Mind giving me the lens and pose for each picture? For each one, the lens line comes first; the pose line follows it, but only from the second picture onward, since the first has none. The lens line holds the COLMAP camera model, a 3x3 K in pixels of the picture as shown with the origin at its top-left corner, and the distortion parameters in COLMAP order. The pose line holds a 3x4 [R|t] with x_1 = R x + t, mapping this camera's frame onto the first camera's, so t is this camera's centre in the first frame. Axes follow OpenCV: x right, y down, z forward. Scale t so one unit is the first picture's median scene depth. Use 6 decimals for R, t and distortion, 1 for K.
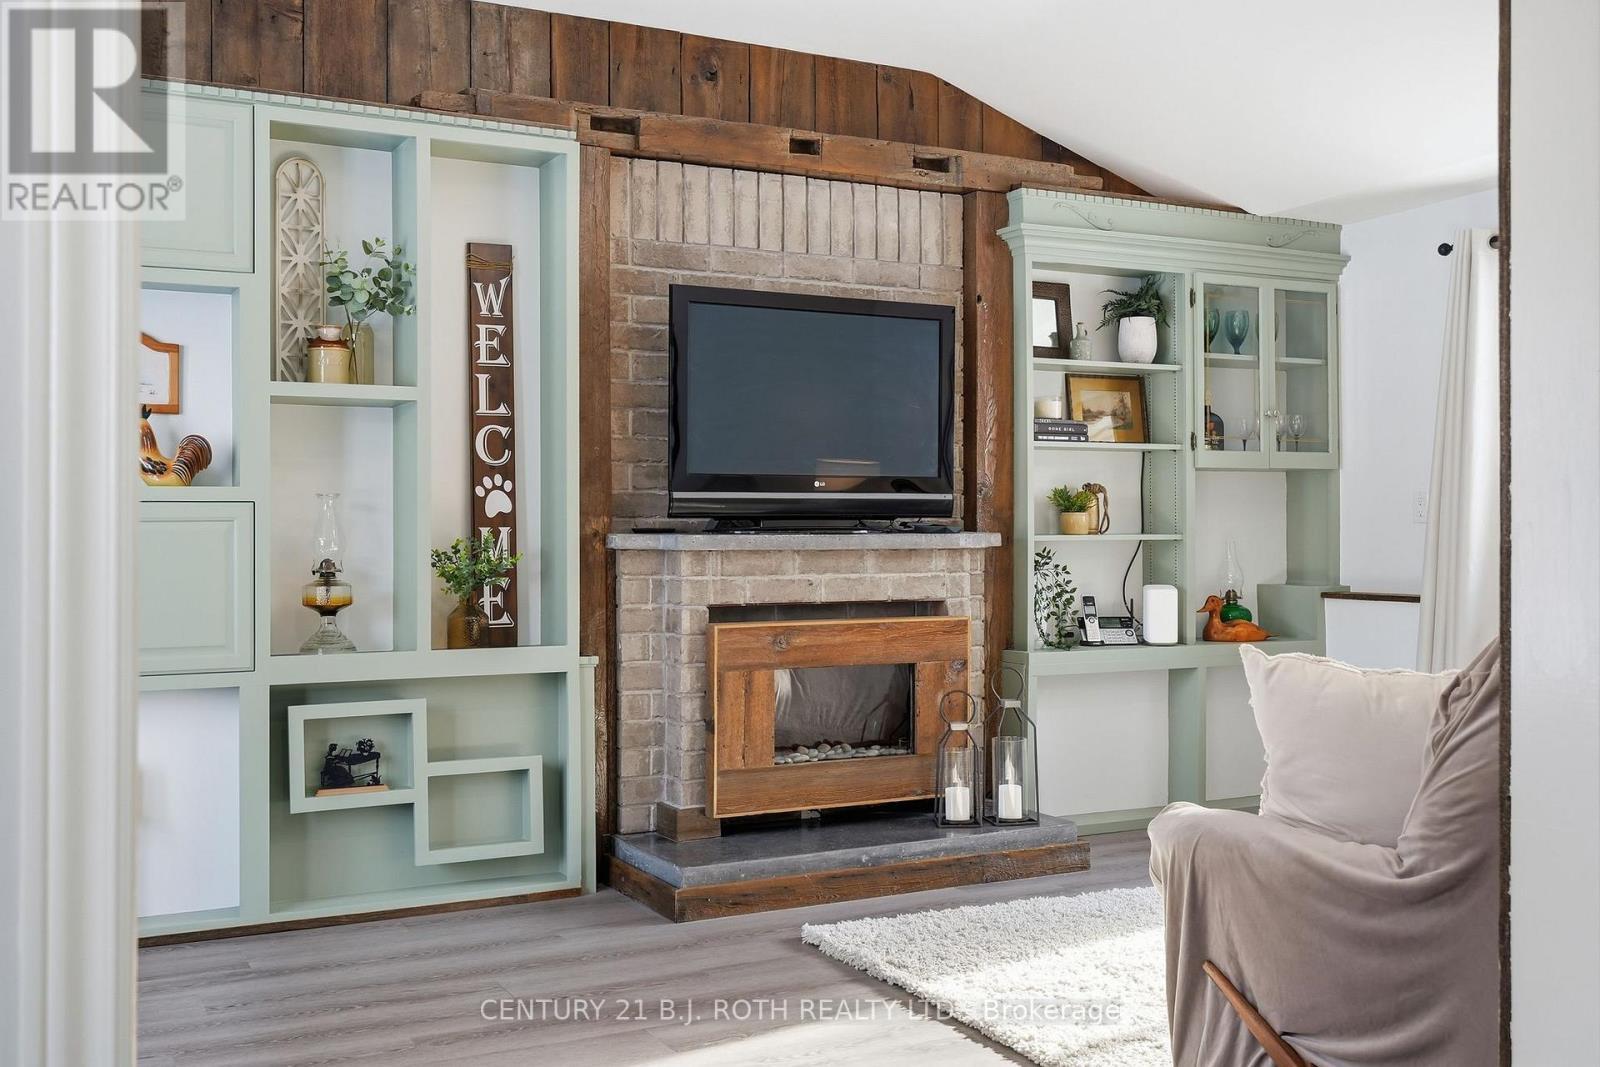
lens RADIAL K [[1553.3, 0, 797.9], [0, 1553.3, 507.6], [0, 0, 1]] dist [-0.005810, -0.000747]
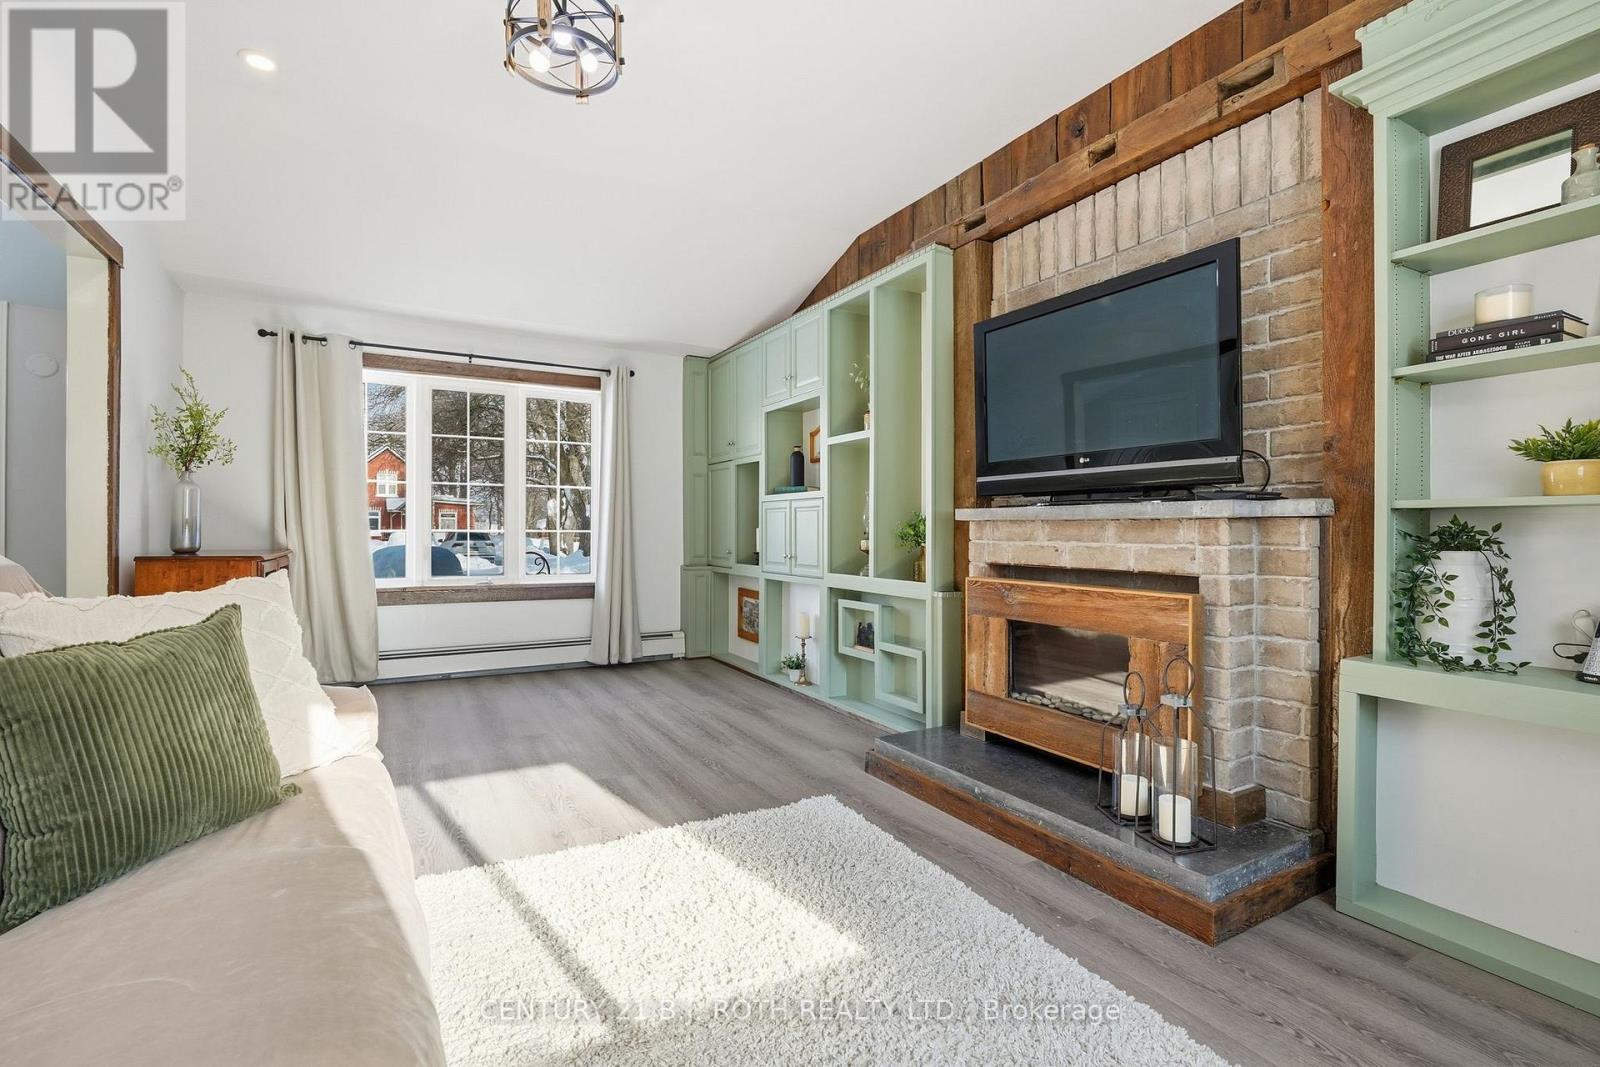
lens RADIAL K [[725.8, 0, 802.2], [0, 725.8, 526.8], [0, 0, 1]] dist [-0.004506, 0.000005]
pose [[0.042249, -0.001306, -0.999106, 0.518489], [0.010023, 0.999949, -0.000883, 0.030355], [0.999057, -0.009976, 0.042260, 0.781989]]
